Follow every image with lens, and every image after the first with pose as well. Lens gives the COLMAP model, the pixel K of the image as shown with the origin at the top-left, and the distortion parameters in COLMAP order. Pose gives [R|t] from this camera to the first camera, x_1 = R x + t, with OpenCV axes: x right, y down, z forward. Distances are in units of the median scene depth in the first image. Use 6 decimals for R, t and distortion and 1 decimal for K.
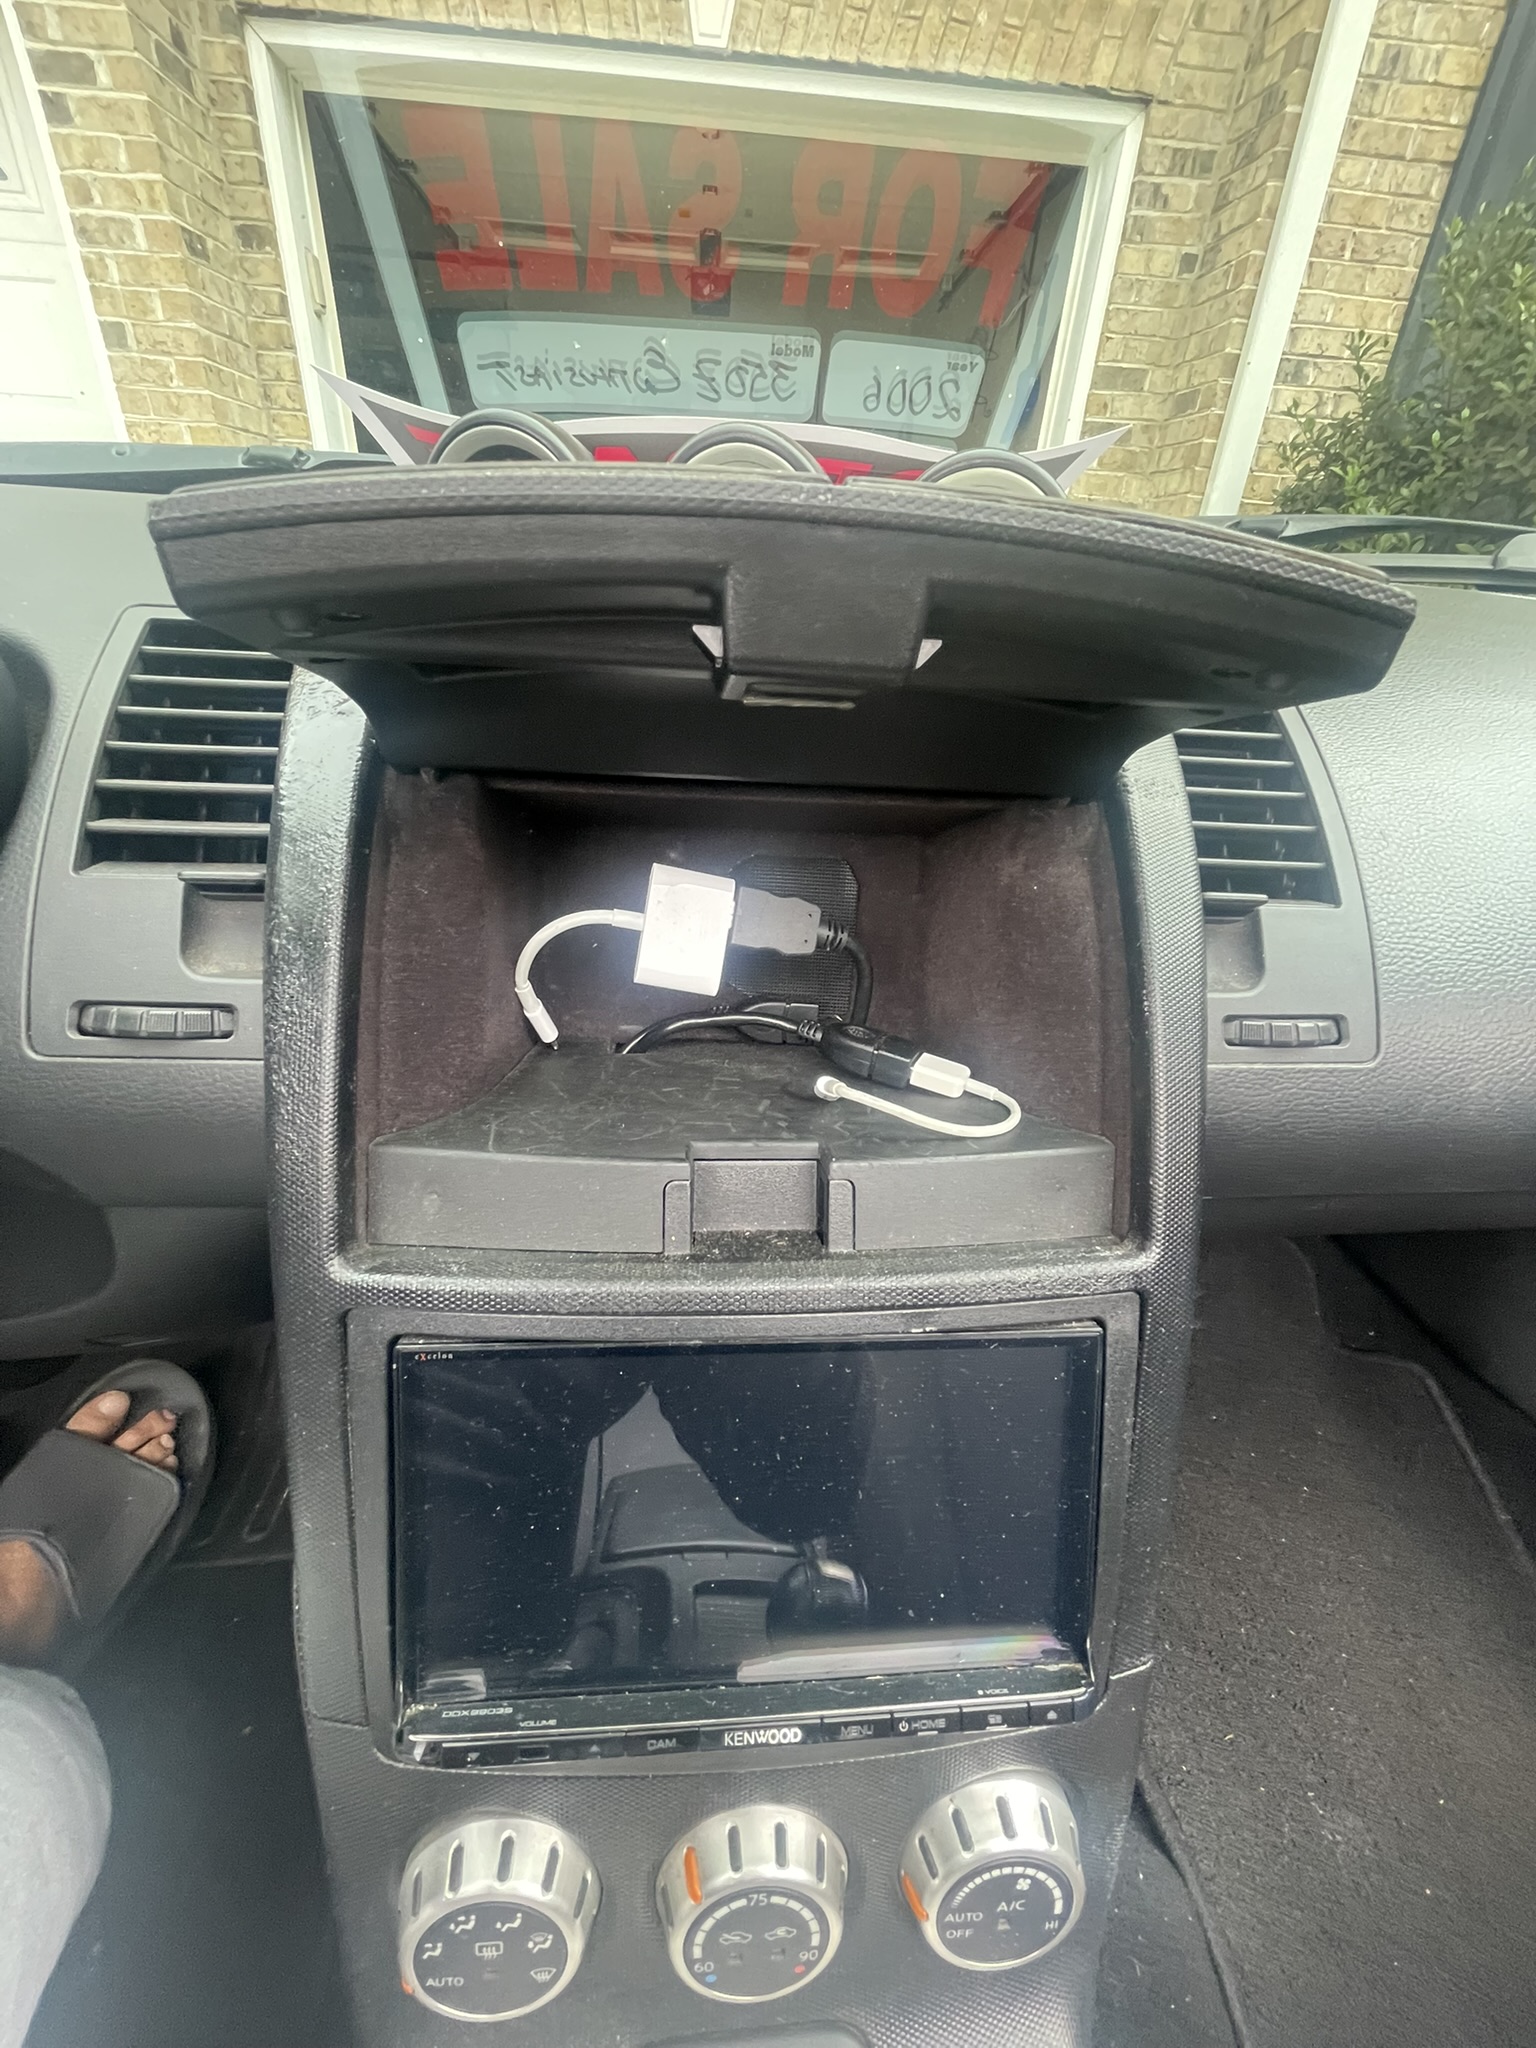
lens RADIAL K [[829.3, 0, 762.6], [0, 829.3, 1023.9], [0, 0, 1]] dist [0.011391, -0.003923]
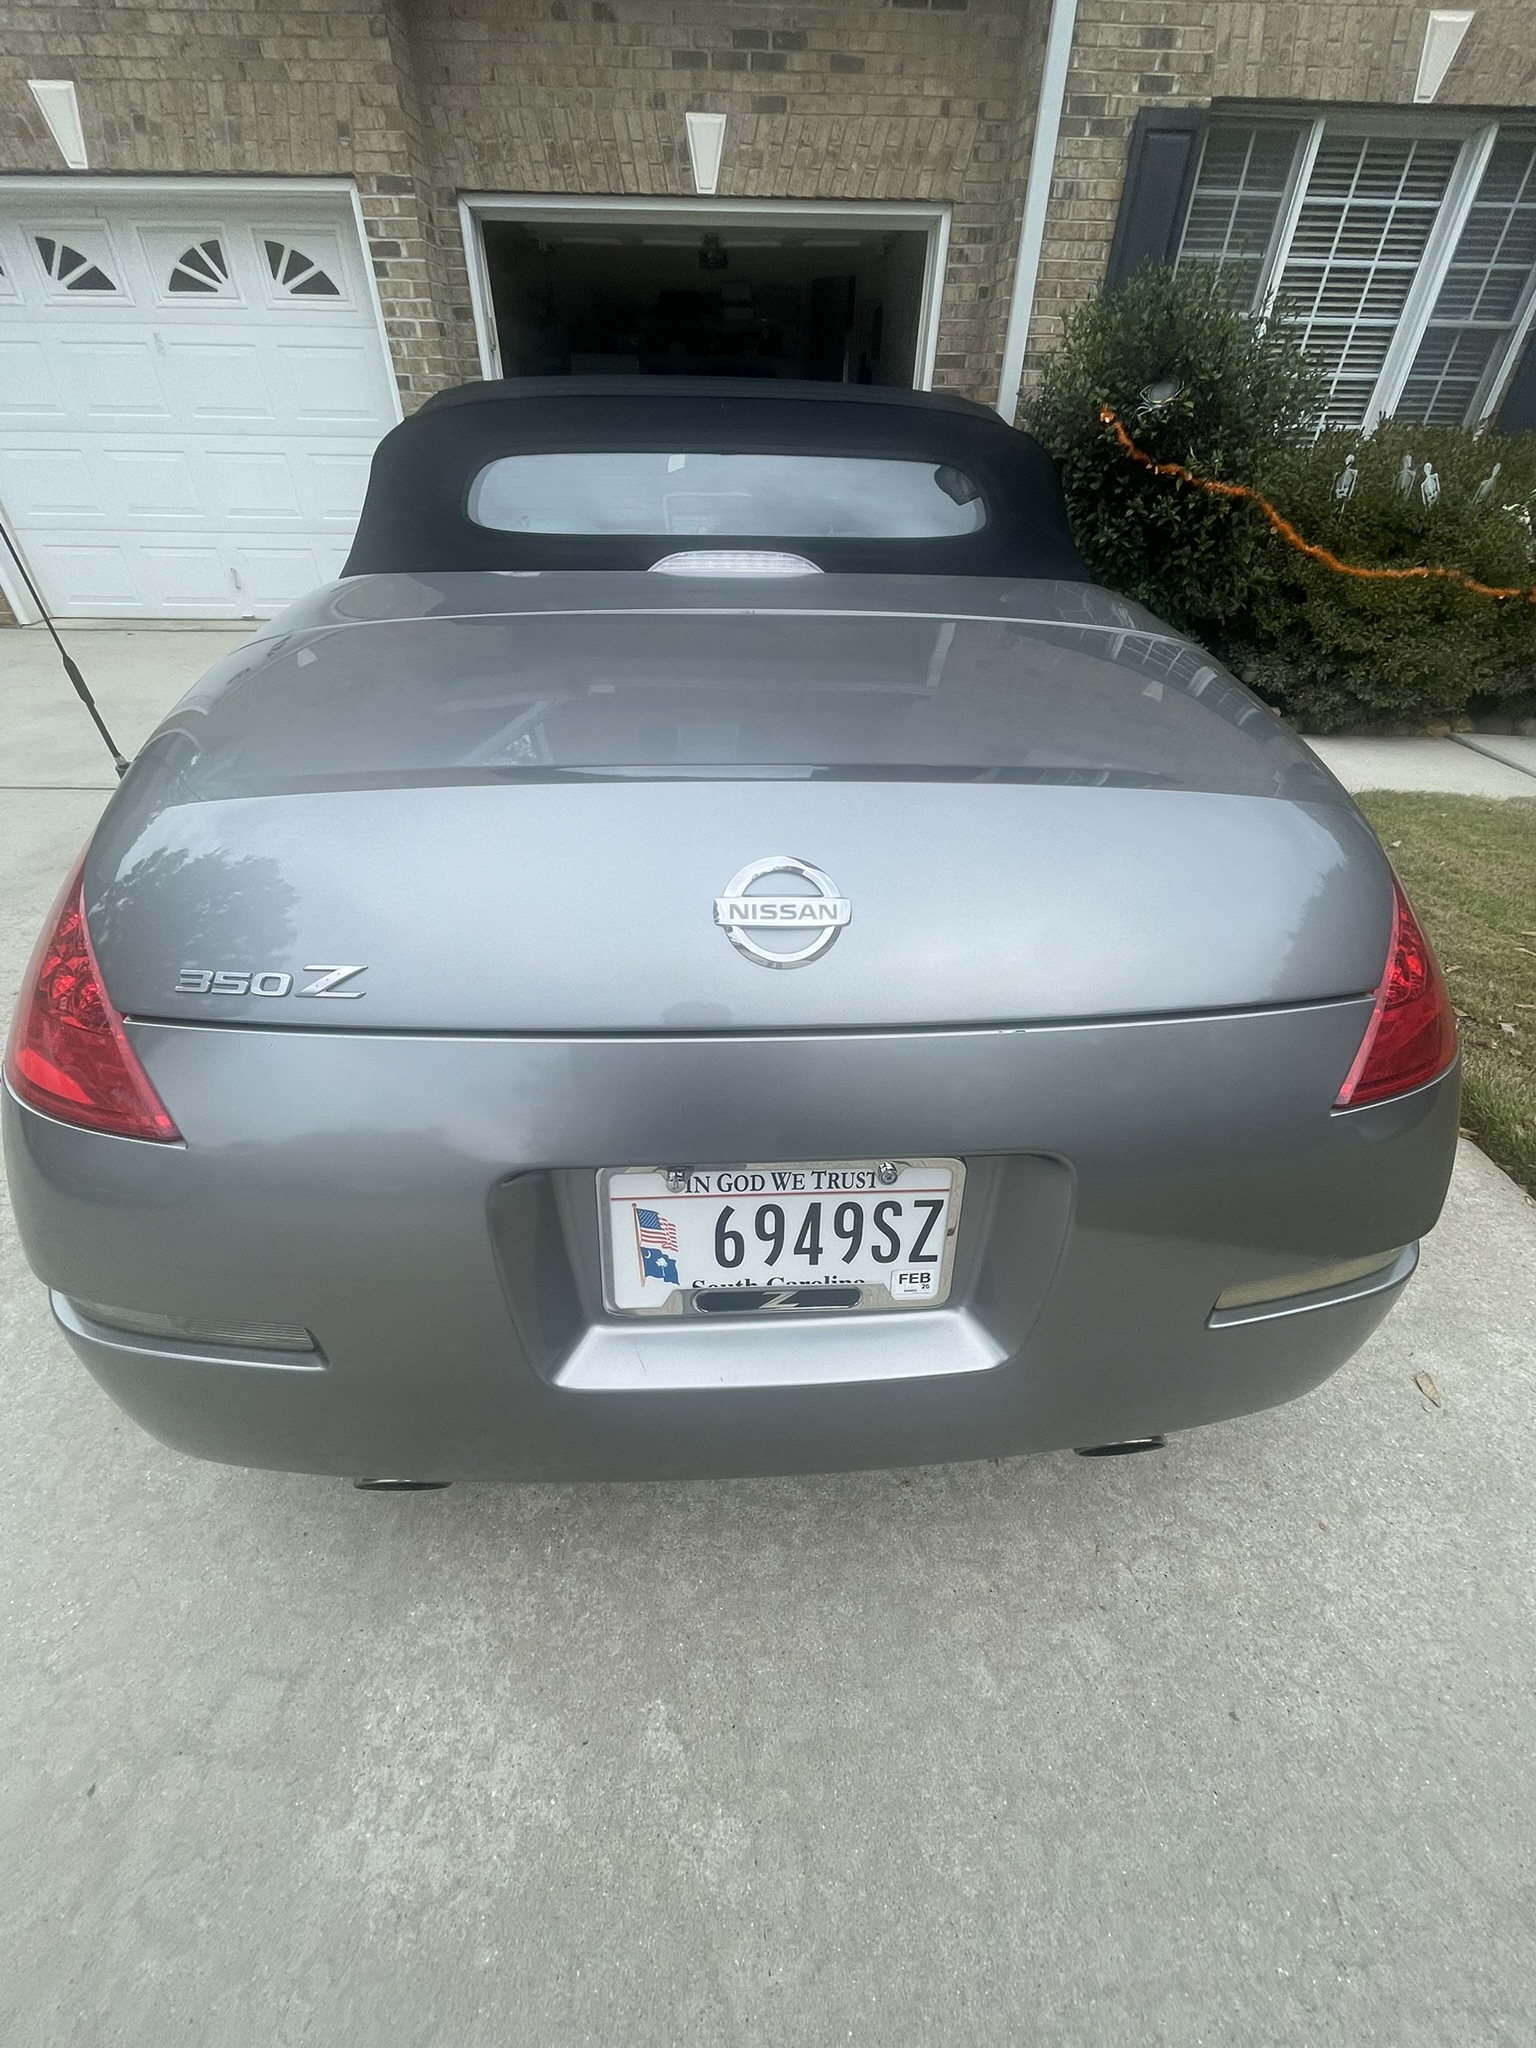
lens RADIAL K [[829.3, 0, 762.1], [0, 829.3, 1022.2], [0, 0, 1]] dist [0.011391, -0.003923]
pose [[0.998817, -0.022426, -0.043152, 0.097869], [0.027453, 0.992433, 0.119678, 0.421728], [0.040142, -0.120721, 0.991875, -1.030787]]
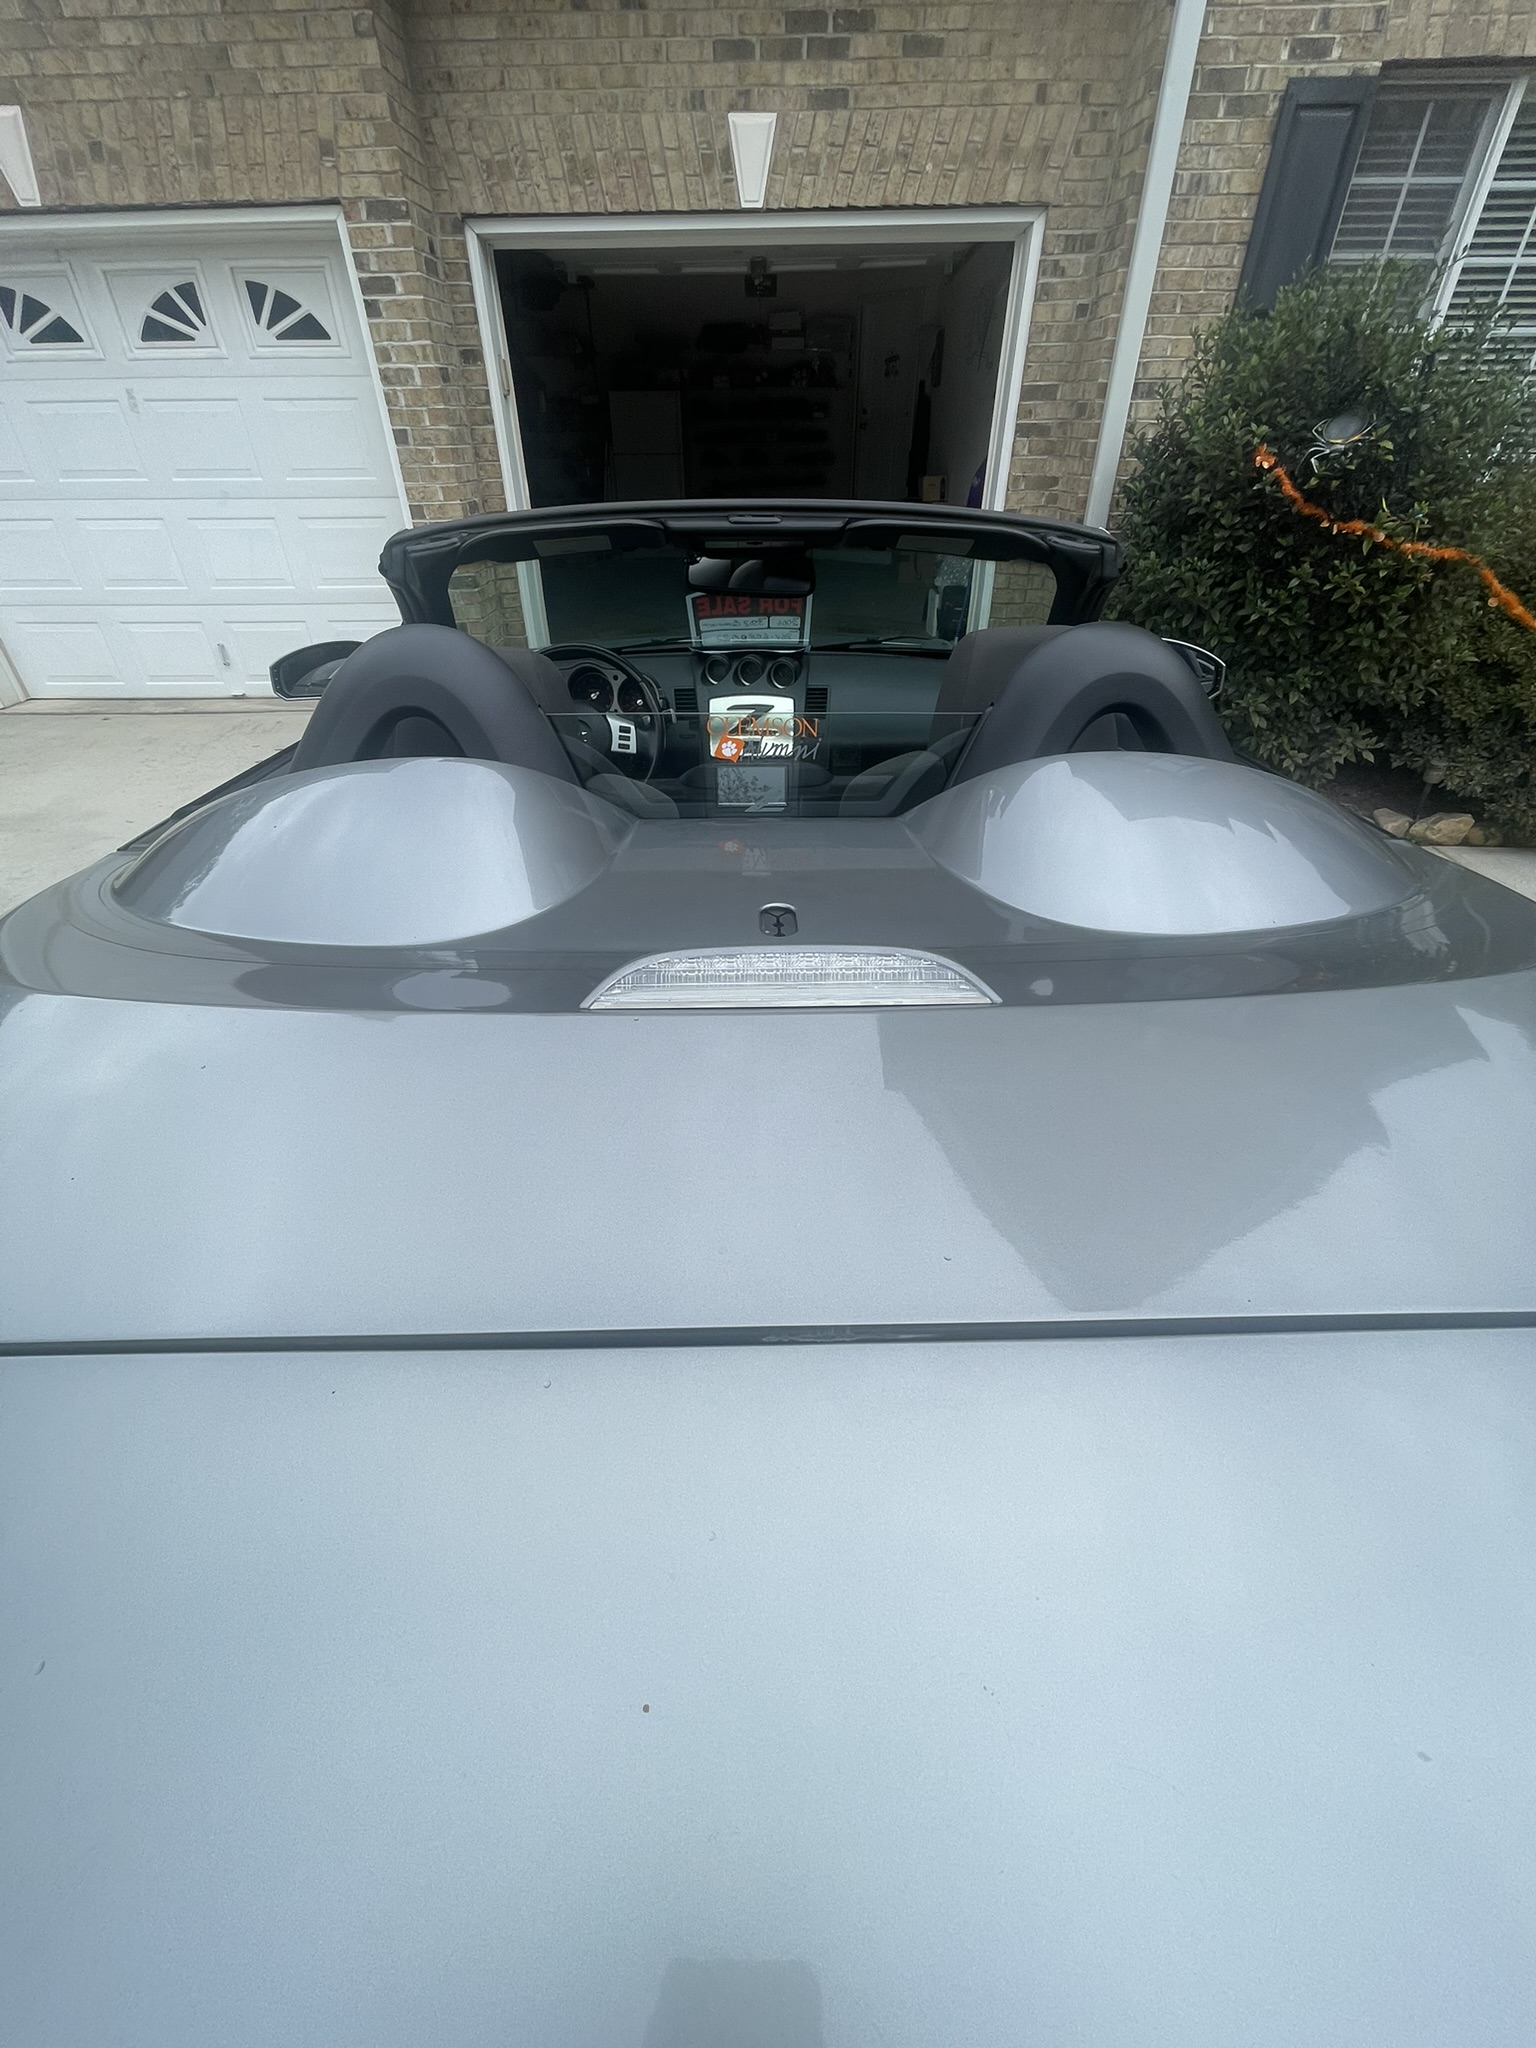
lens RADIAL K [[829.3, 0, 762.4], [0, 829.3, 1022.5], [0, 0, 1]] dist [0.011391, -0.003923]
pose [[0.995624, -0.015685, -0.092122, 0.075093], [0.024790, 0.994824, 0.098538, 0.187737], [0.090100, -0.100391, 0.990860, -0.686522]]
